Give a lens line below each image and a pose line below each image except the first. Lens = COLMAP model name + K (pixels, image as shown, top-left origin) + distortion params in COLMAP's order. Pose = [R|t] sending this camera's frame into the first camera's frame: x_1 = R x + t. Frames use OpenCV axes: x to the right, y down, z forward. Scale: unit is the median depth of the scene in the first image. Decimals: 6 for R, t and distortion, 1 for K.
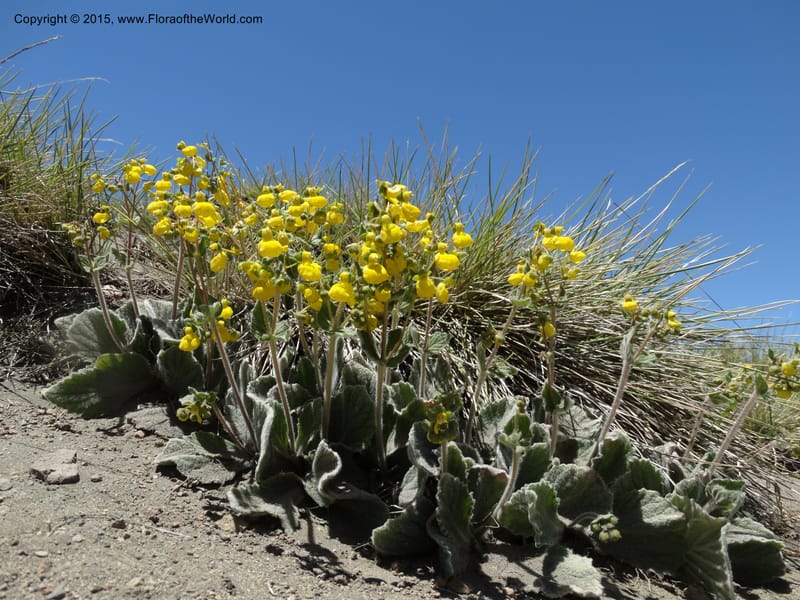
lens RADIAL K [[568.5, 0, 400.0], [0, 568.5, 300.0], [0, 0, 1]] dist [0.001055, -0.004251]
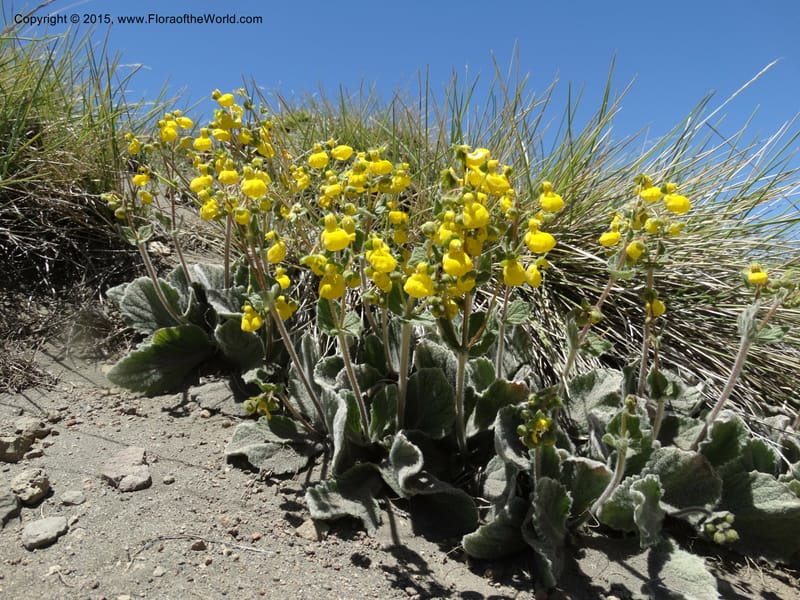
lens RADIAL K [[568.5, 0, 400.0], [0, 568.5, 300.0], [0, 0, 1]] dist [0.001055, -0.004251]
pose [[0.996538, -0.034996, -0.075411, -0.057026], [0.046553, 0.986436, 0.157404, -0.106127], [0.068880, -0.160370, 0.984651, 0.119540]]
